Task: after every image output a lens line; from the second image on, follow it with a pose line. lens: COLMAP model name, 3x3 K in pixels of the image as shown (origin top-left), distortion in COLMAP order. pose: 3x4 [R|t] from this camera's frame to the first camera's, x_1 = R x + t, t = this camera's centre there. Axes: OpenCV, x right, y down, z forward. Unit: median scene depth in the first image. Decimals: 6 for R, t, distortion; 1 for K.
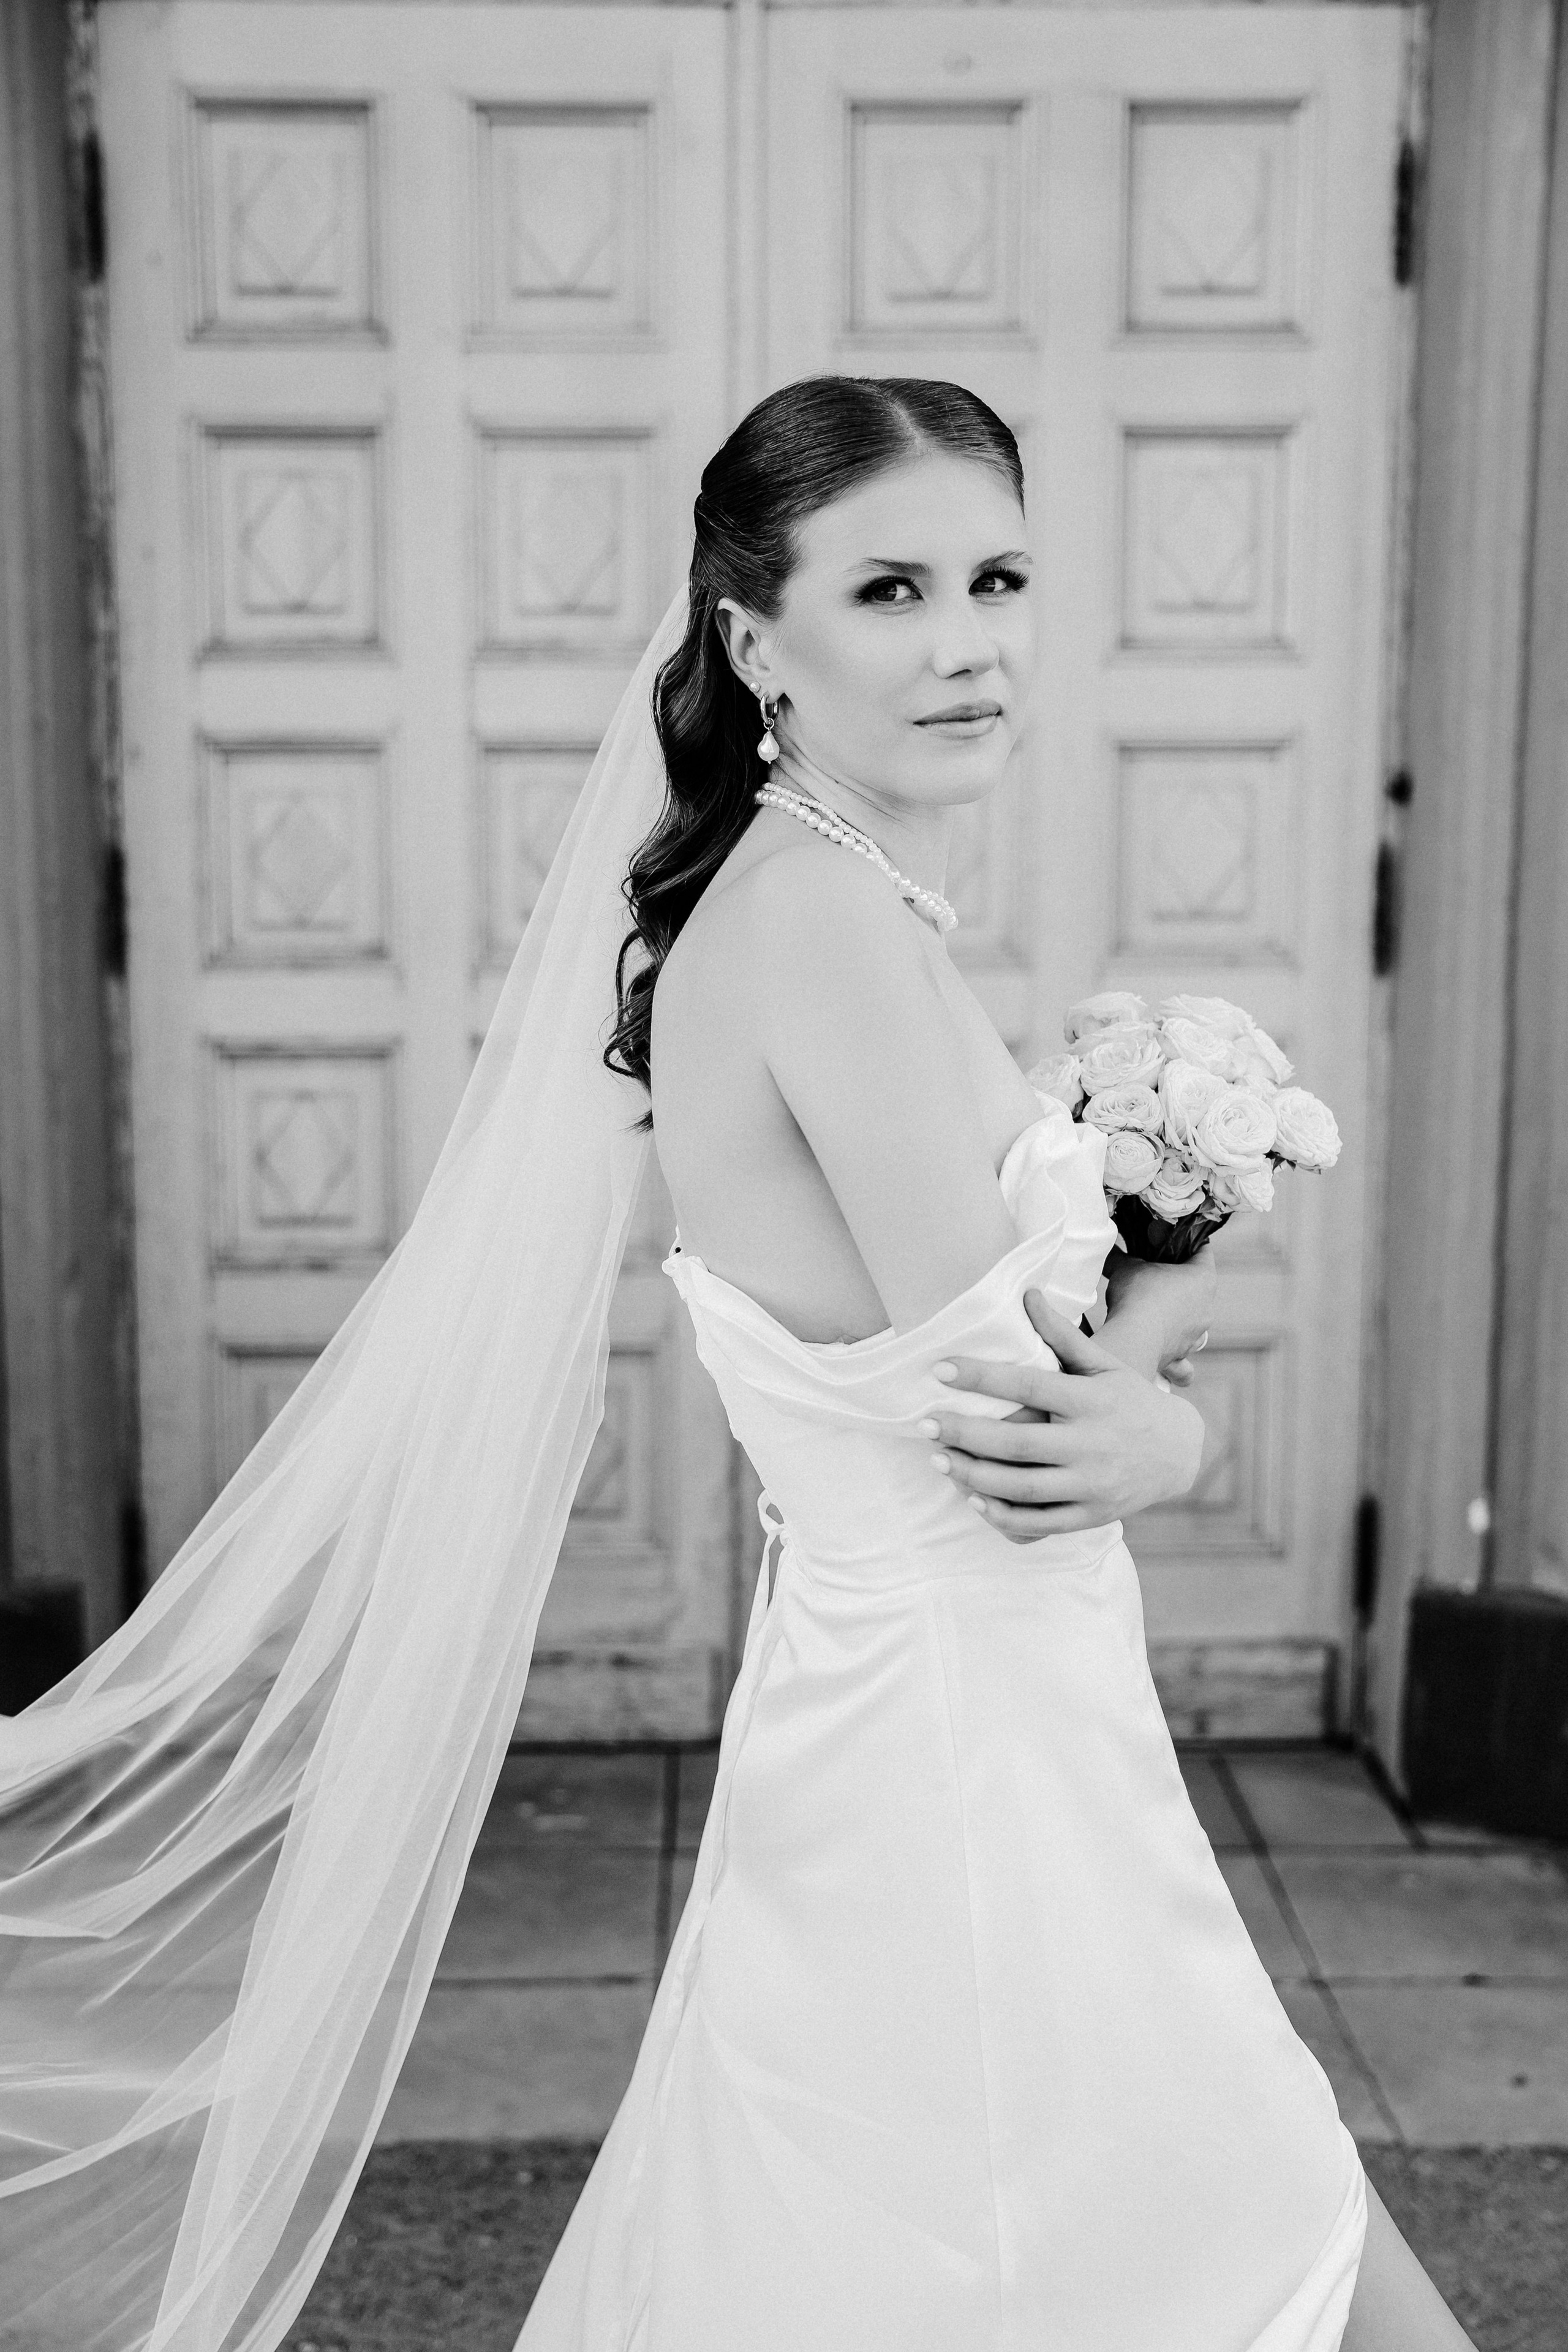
lens RADIAL K [[2868.7, 0, 782.9], [0, 2868.7, 1170.5], [0, 0, 1]] dist [0.037571, 0.000000]
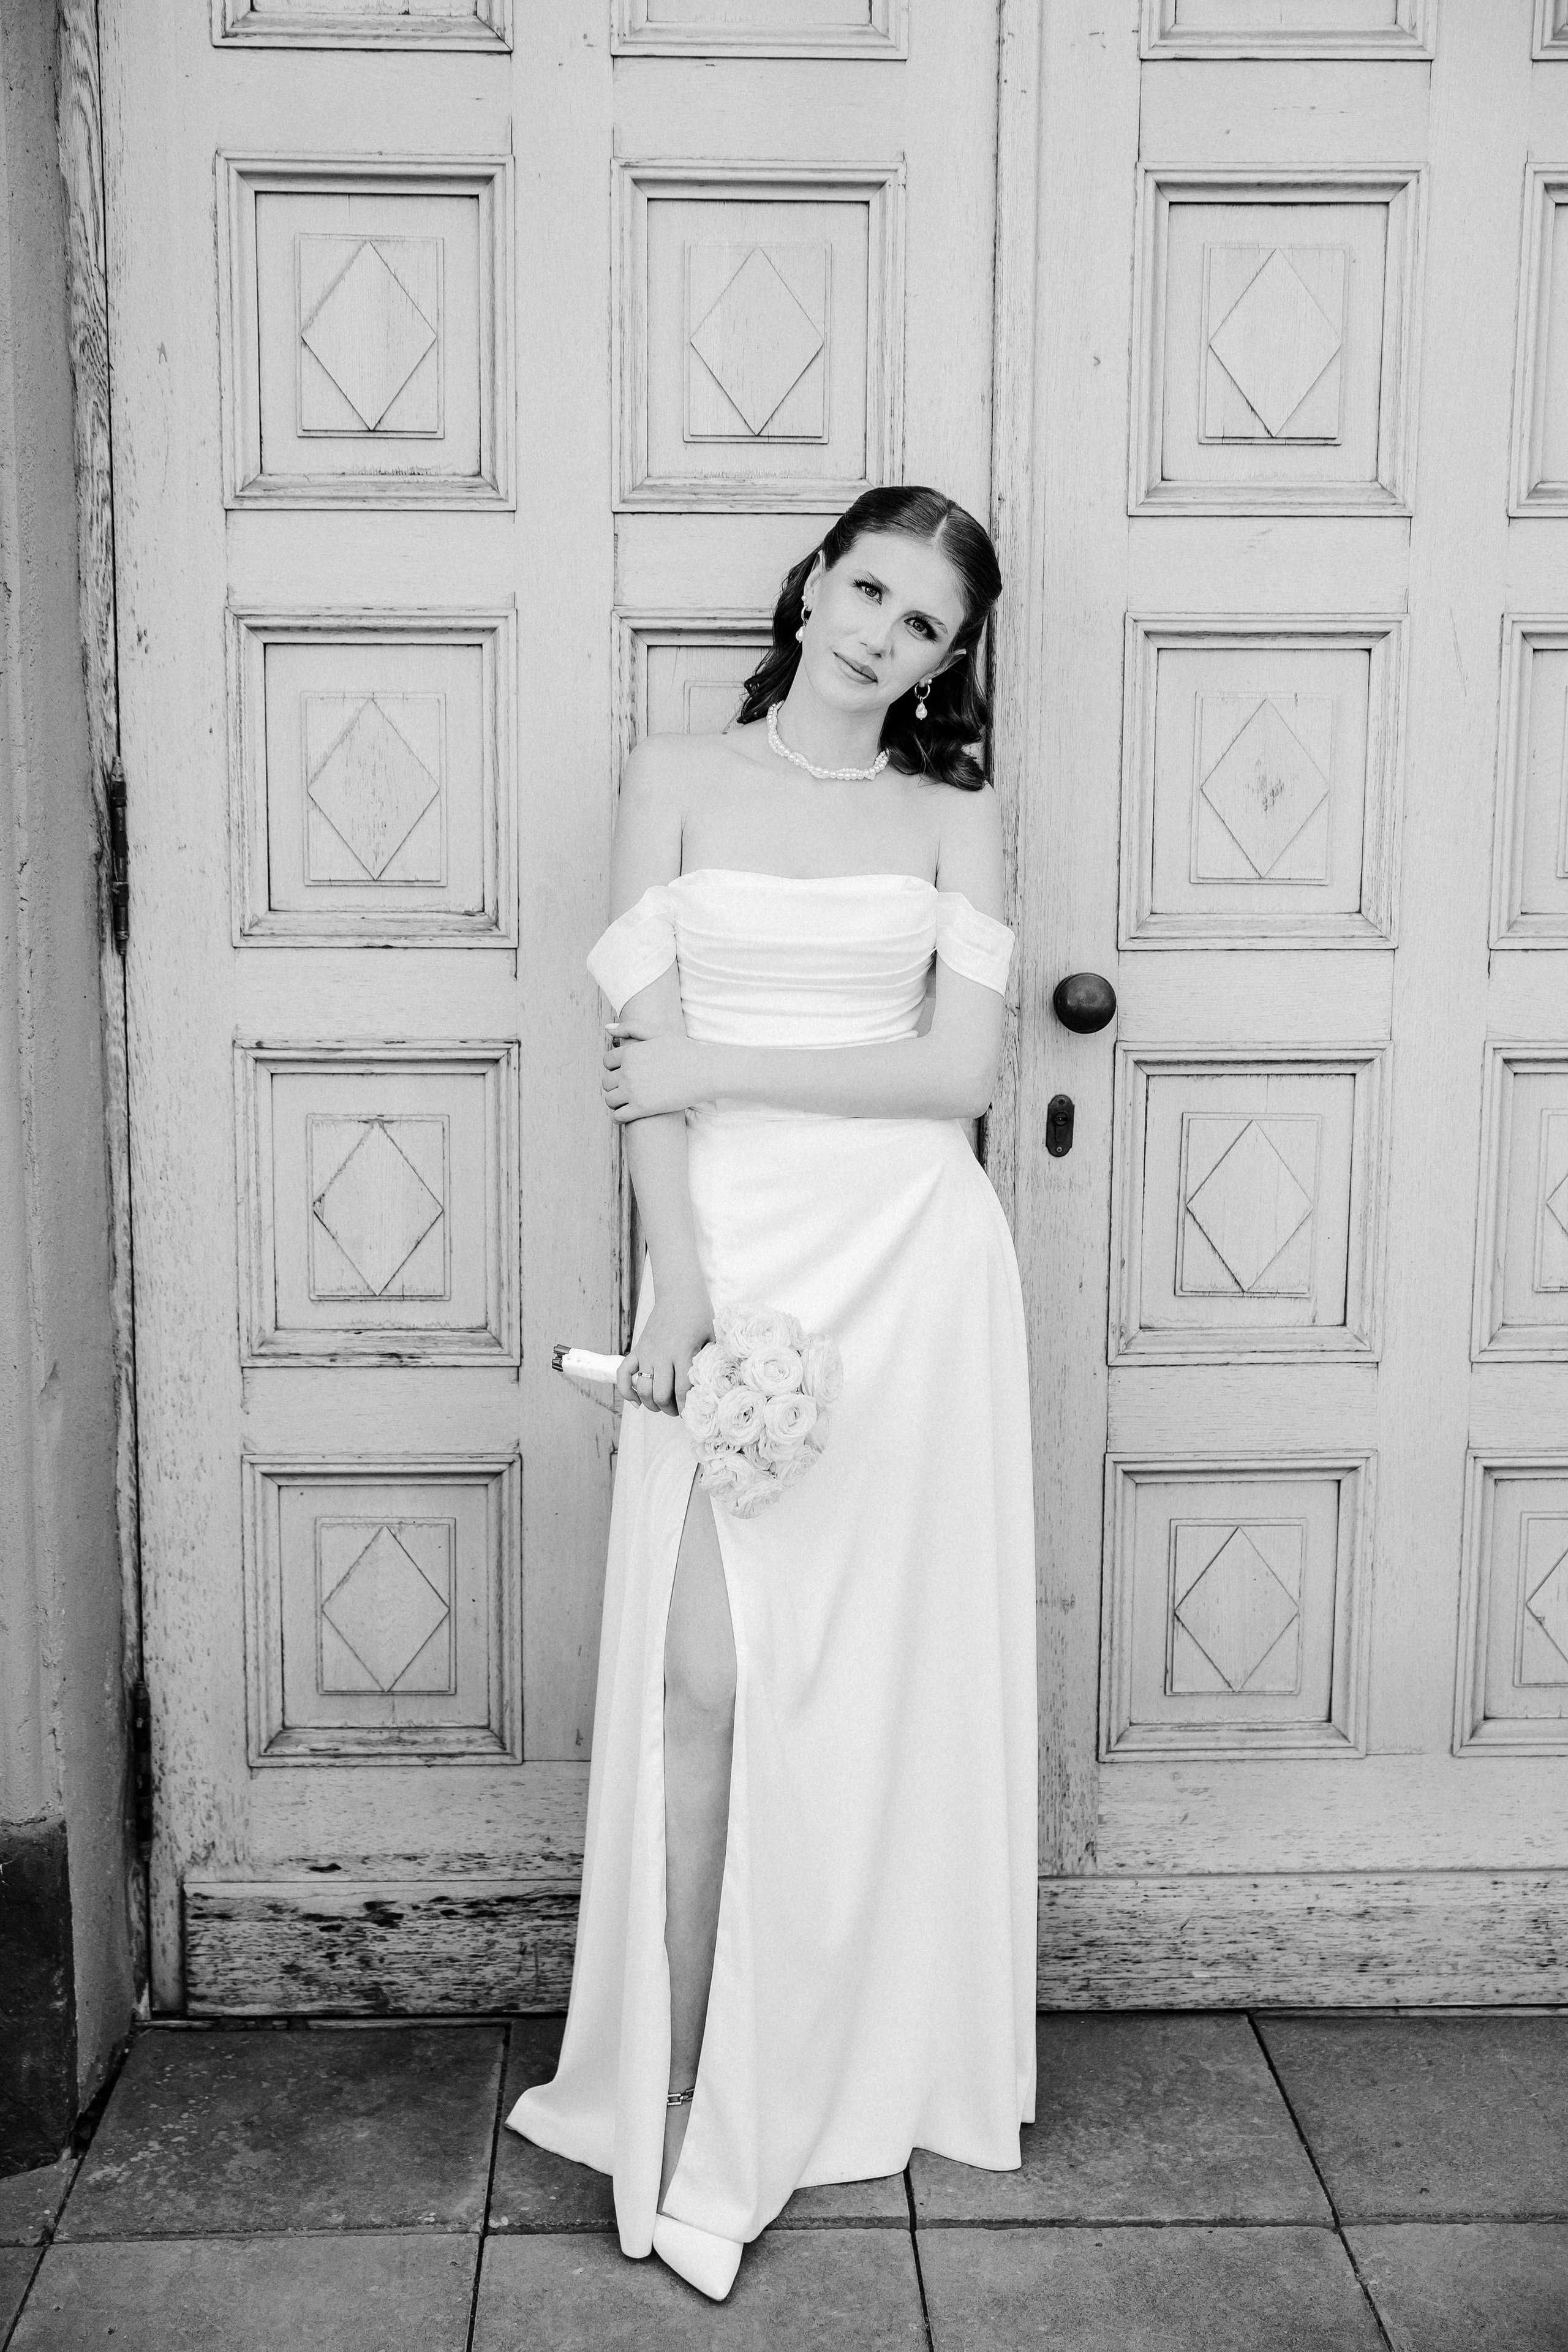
lens RADIAL K [[2577.6, 0, 765.2], [0, 2577.6, 1113.5], [0, 0, 1]] dist [0.009081, 0.000000]
pose [[0.999746, 0.002632, 0.022400, -0.086932], [-0.002846, 0.999951, 0.009517, -0.035277], [-0.022374, -0.009578, 0.999704, 0.366100]]
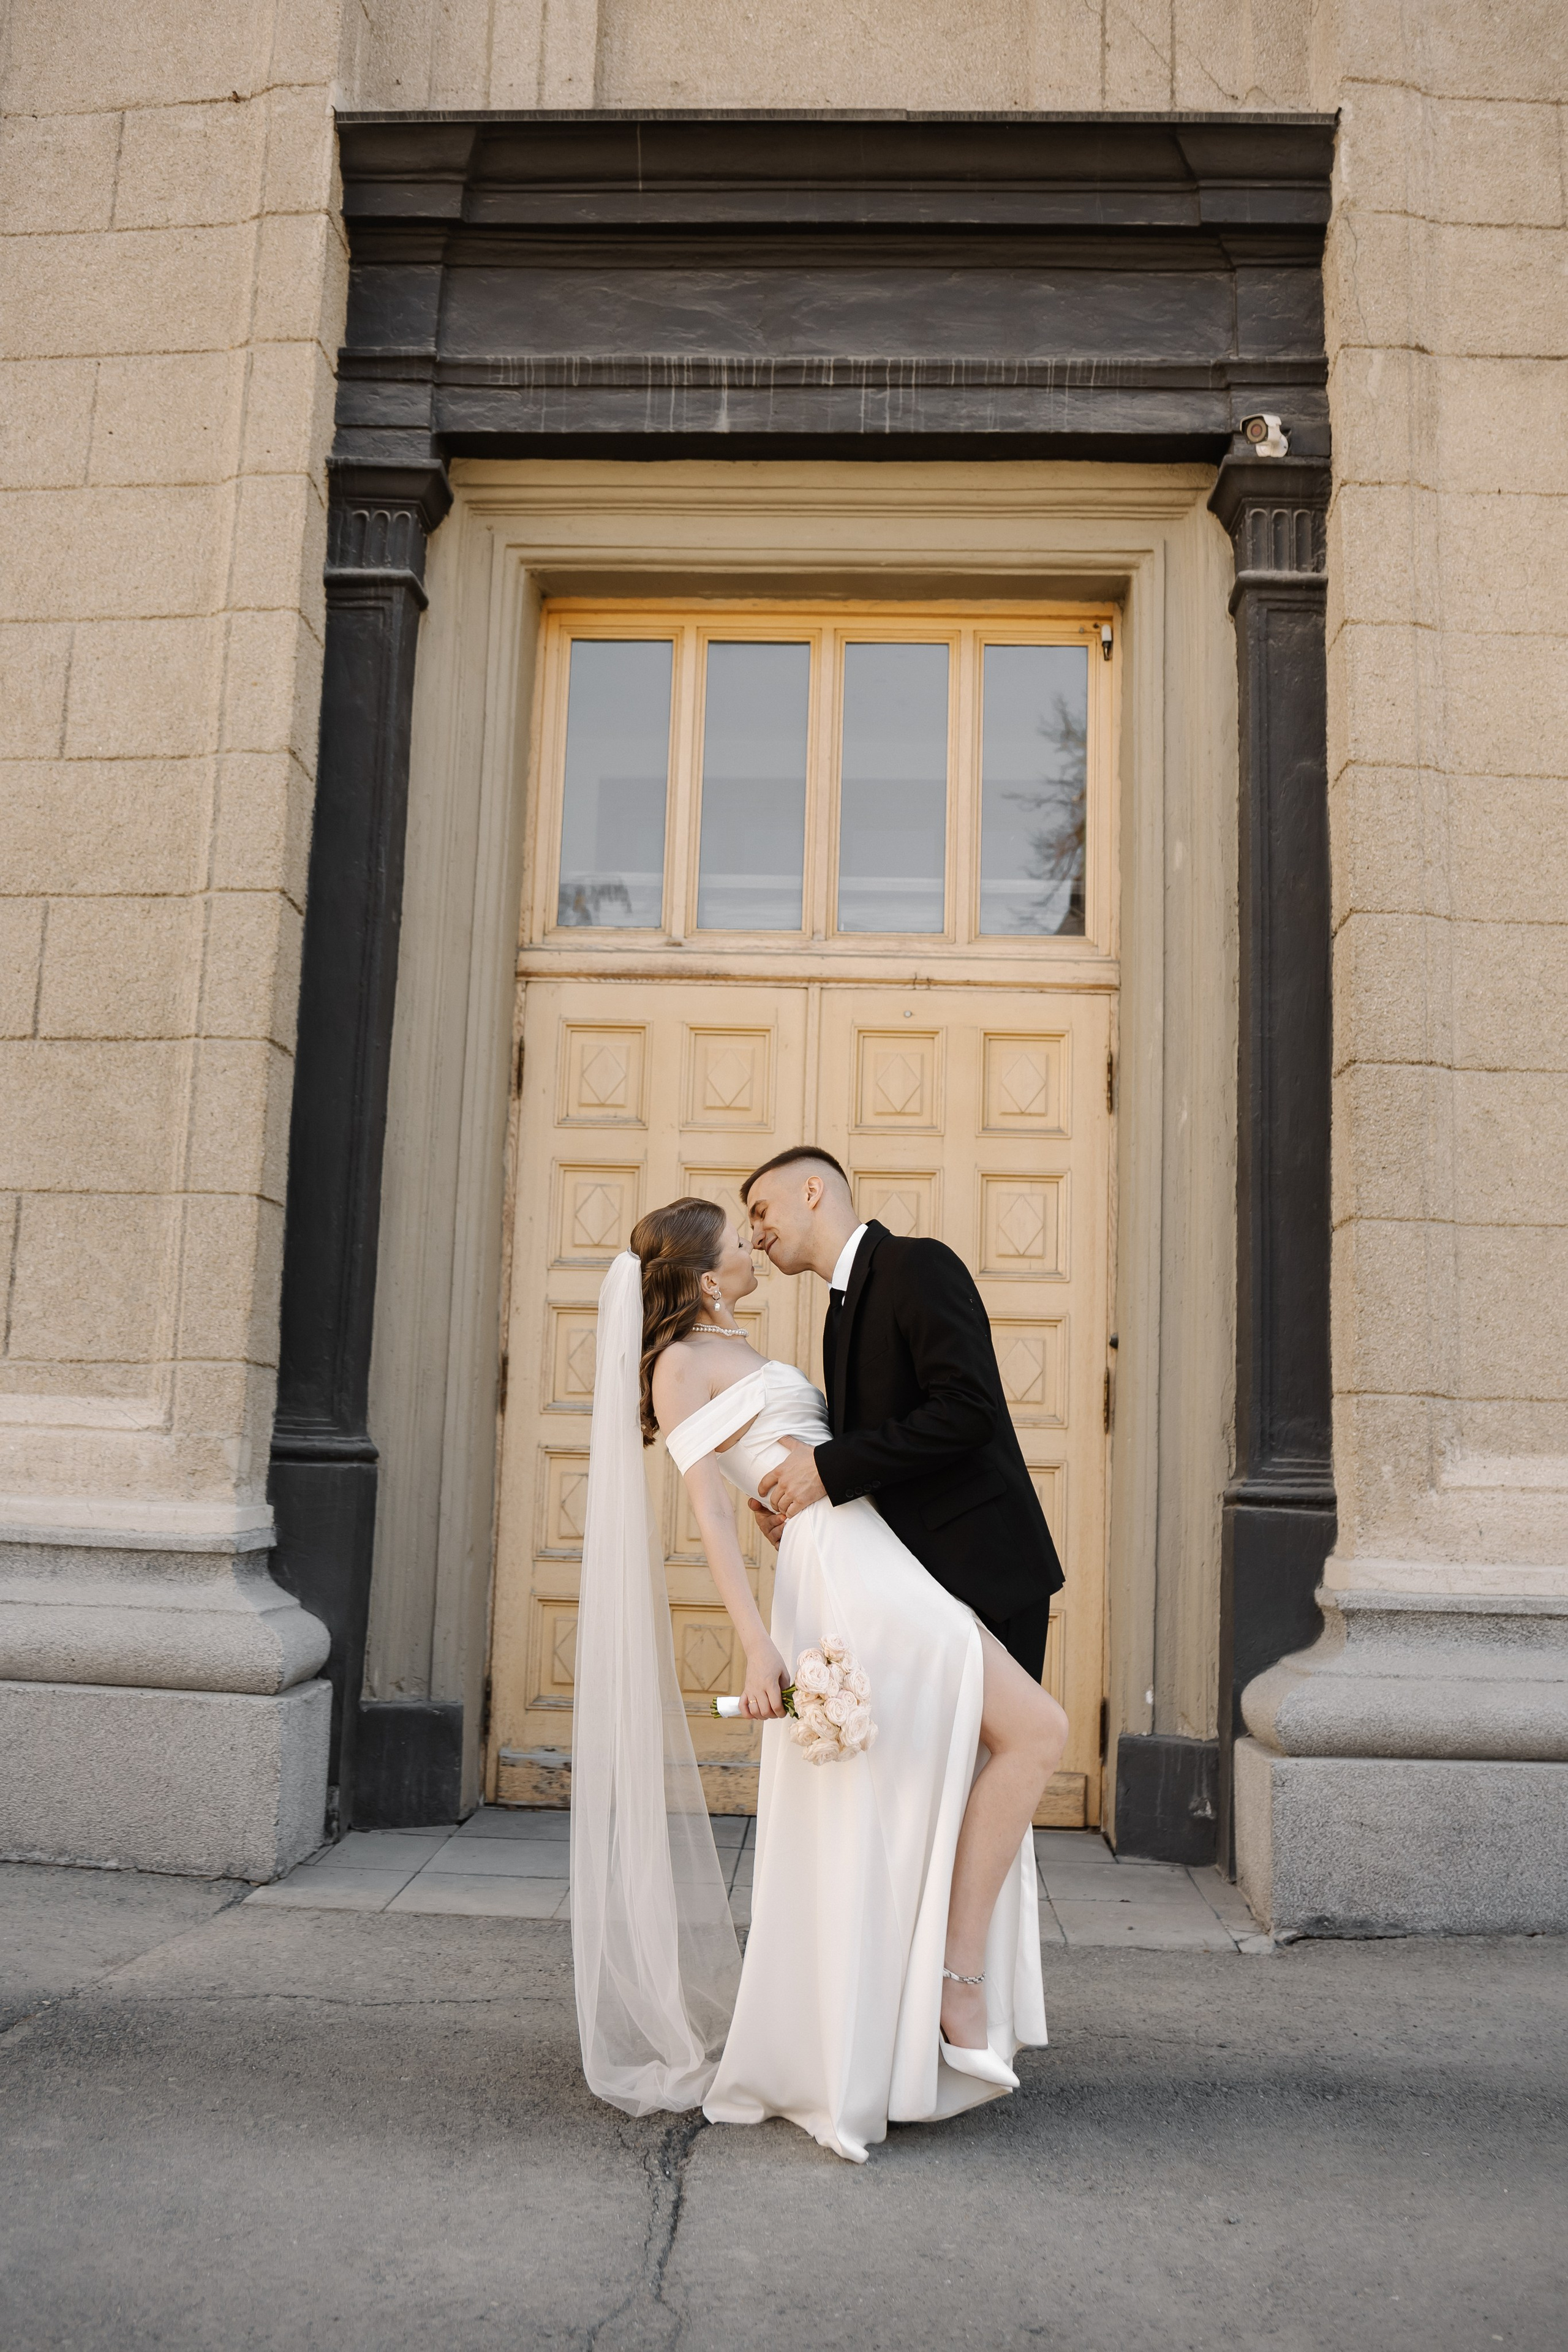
lens RADIAL K [[2100.4, 0, 794.4], [0, 2100.4, 1164.2], [0, 0, 1]] dist [-0.016498, -0.067808]
pose [[0.997893, 0.023424, -0.060511, 0.072150], [-0.038407, 0.964879, -0.259873, 0.148897], [0.052299, 0.261649, 0.963745, -0.523501]]
